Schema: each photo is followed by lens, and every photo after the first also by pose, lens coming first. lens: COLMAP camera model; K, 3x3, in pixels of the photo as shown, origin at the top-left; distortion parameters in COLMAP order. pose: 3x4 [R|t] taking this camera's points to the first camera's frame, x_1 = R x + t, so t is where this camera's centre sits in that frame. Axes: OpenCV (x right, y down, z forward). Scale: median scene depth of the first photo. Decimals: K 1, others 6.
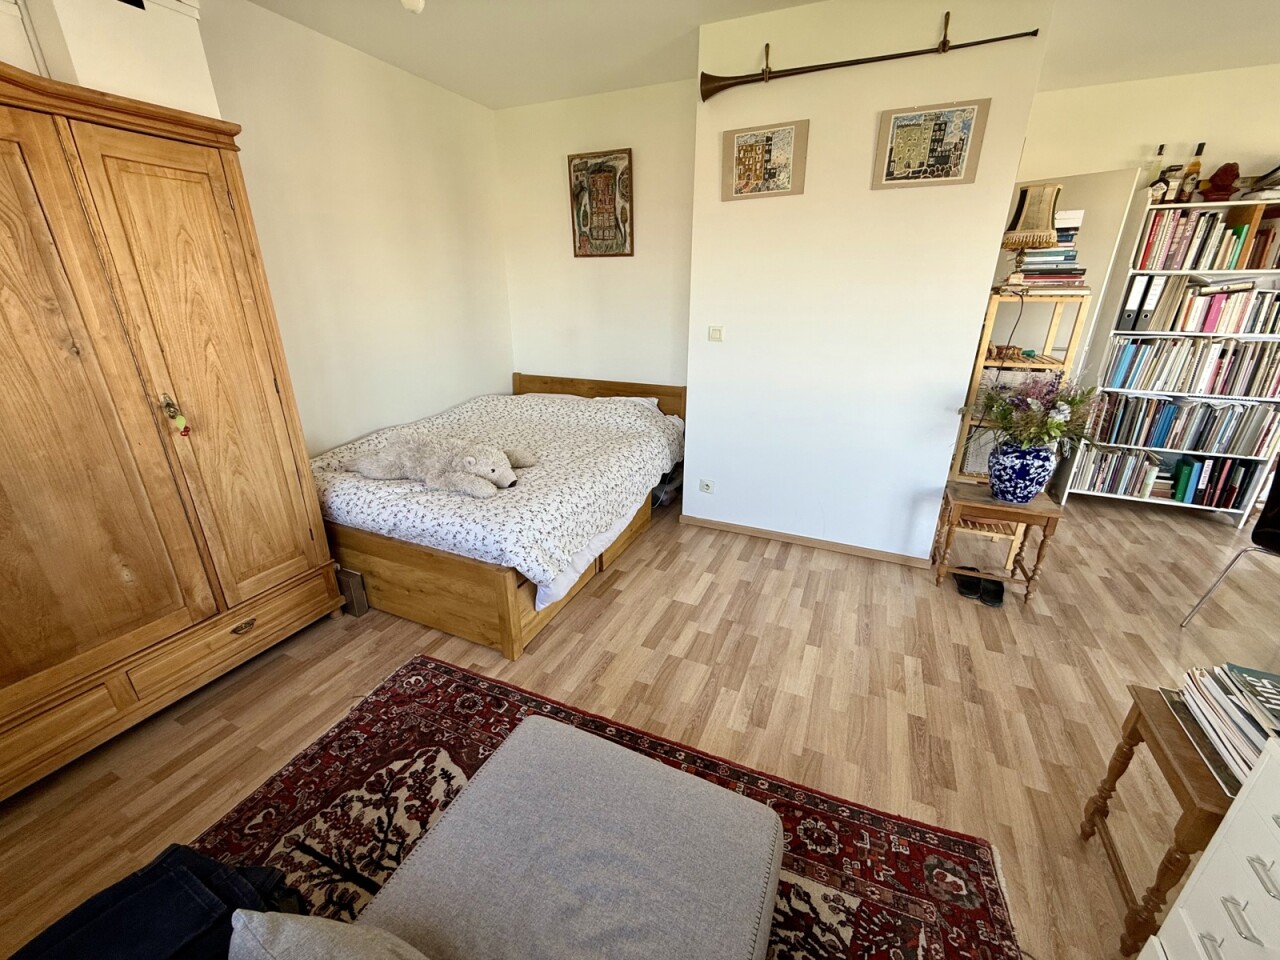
lens RADIAL K [[510.9, 0, 637.2], [0, 510.9, 478.9], [0, 0, 1]] dist [-0.002496, 0.000295]
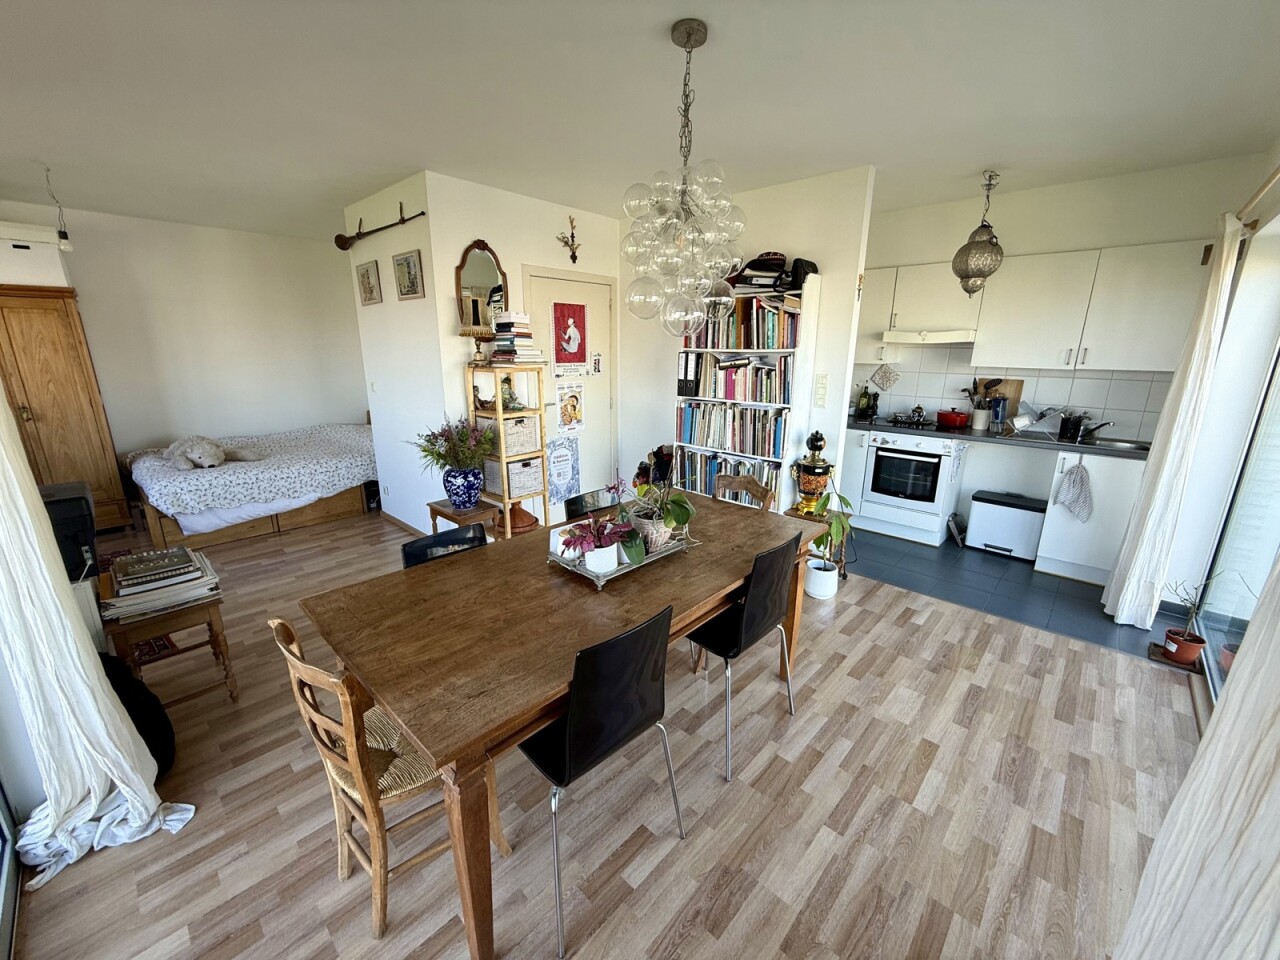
lens RADIAL K [[510.9, 0, 637.2], [0, 510.9, 478.9], [0, 0, 1]] dist [-0.002496, 0.000295]
pose [[0.947875, 0.086917, -0.306559, 2.278185], [-0.118225, 0.989338, -0.085049, 0.036339], [0.295898, 0.116859, 0.948044, -0.292124]]
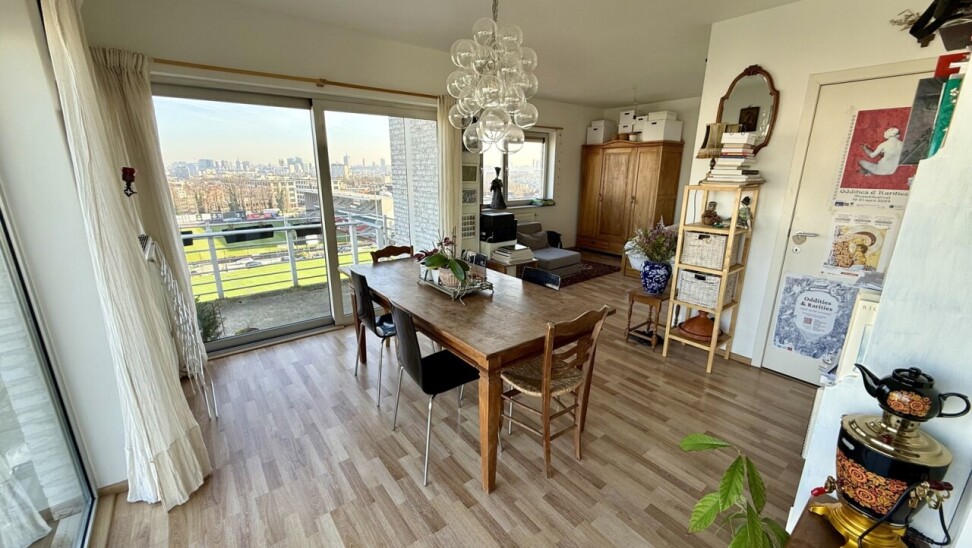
lens RADIAL K [[387.1, 0, 482.9], [0, 387.1, 272.5], [0, 0, 1]] dist [0.000061, -0.000006]
pose [[-0.466935, 0.227290, -0.854582, 3.083133], [-0.314489, 0.860540, 0.400708, -0.541882], [0.826479, 0.455862, -0.330337, 1.307519]]
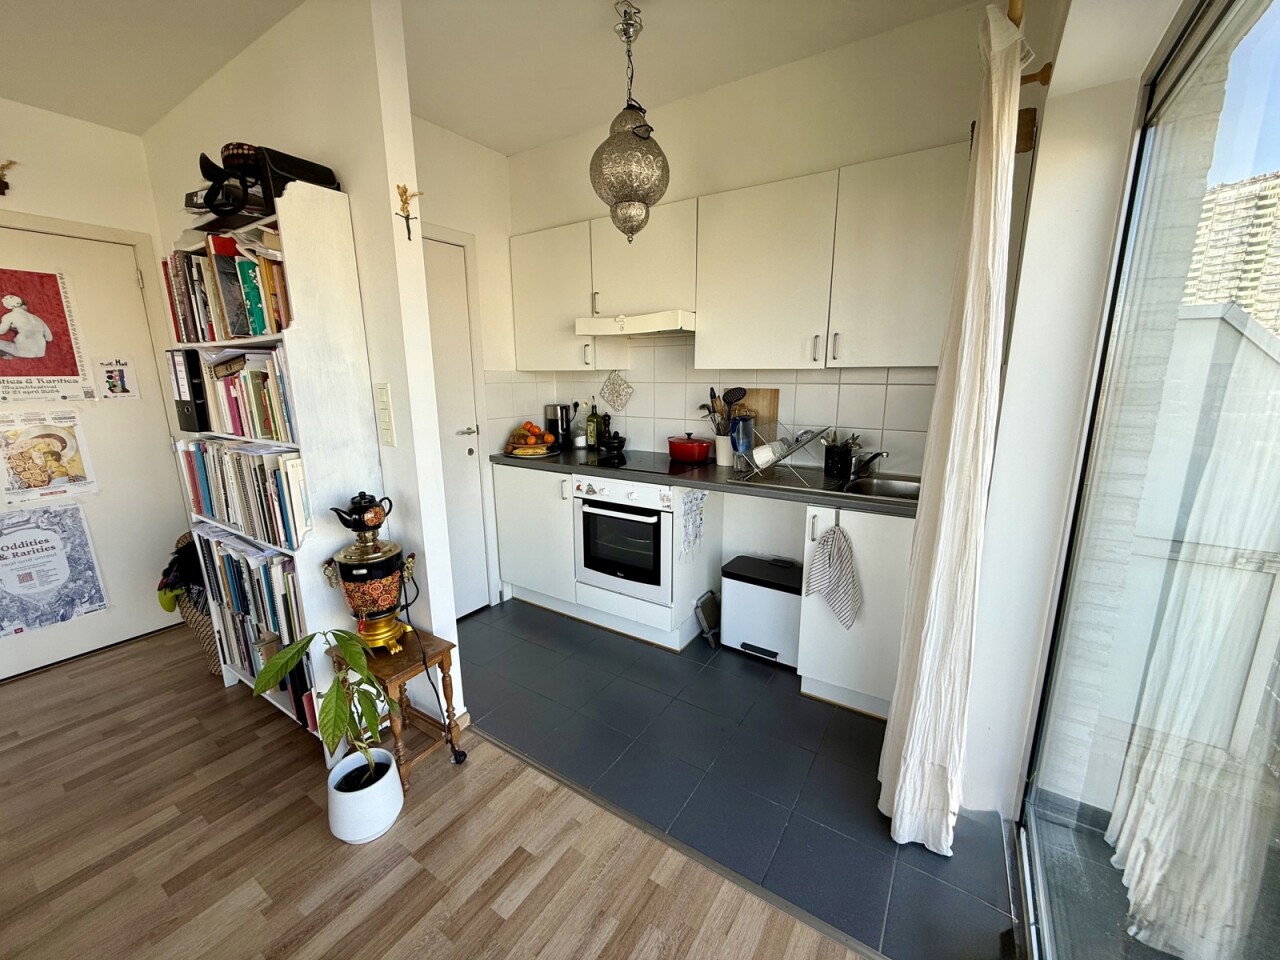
lens RADIAL K [[506.7, 0, 643.9], [0, 506.7, 478.5], [0, 0, 1]] dist [-0.001814, 0.000120]
pose [[0.988448, 0.024691, -0.149539, 3.001776], [-0.046422, 0.988543, -0.143623, -0.299803], [0.144279, 0.148905, 0.978269, 0.834906]]
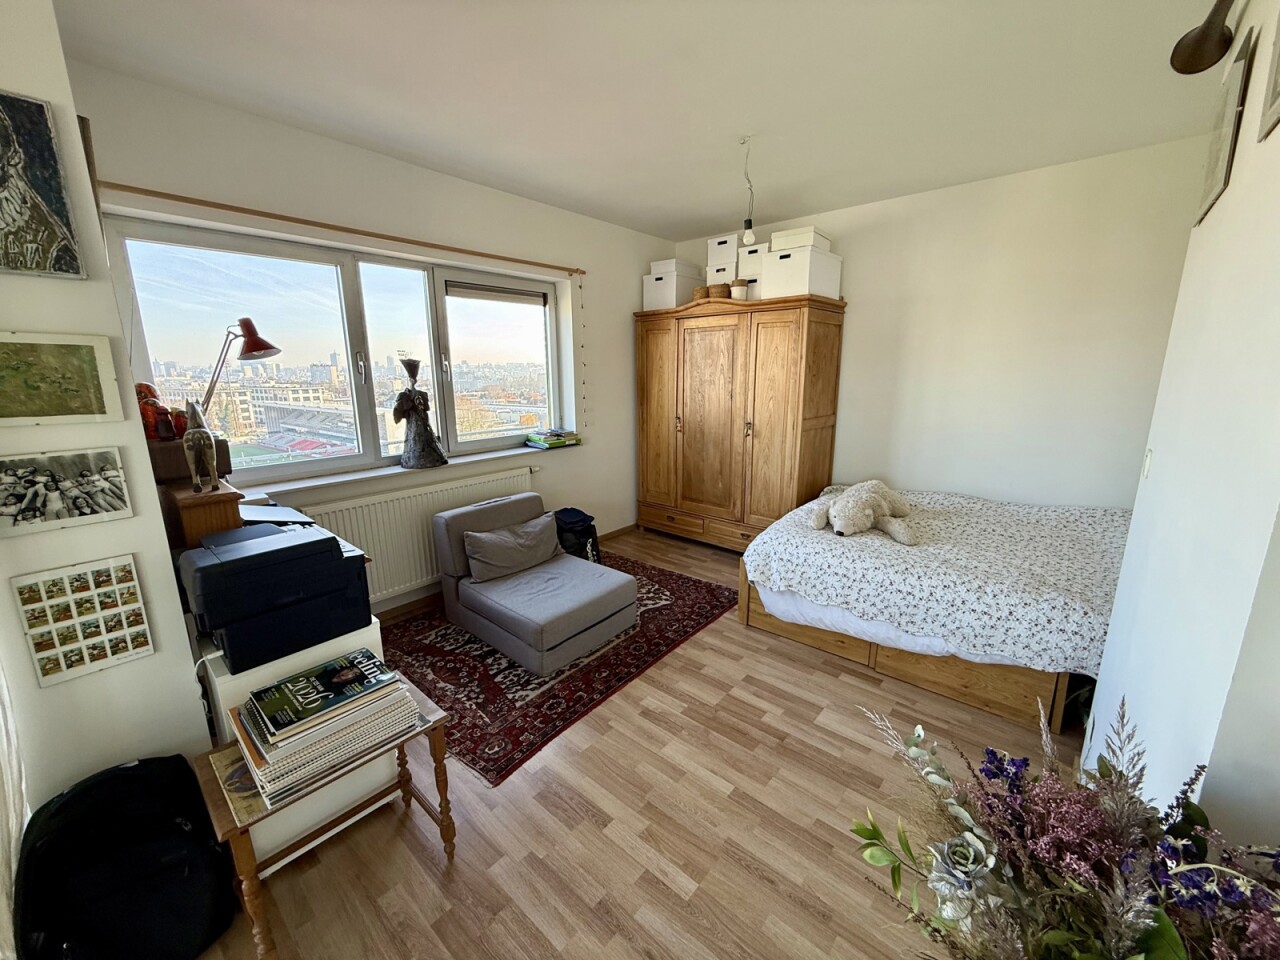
lens RADIAL K [[510.9, 0, 637.2], [0, 510.9, 478.9], [0, 0, 1]] dist [-0.002496, 0.000295]
pose [[-0.285797, 0.205917, -0.935905, 1.337197], [-0.330121, 0.895705, 0.297881, -0.414456], [0.899634, 0.394095, -0.188012, 1.022448]]
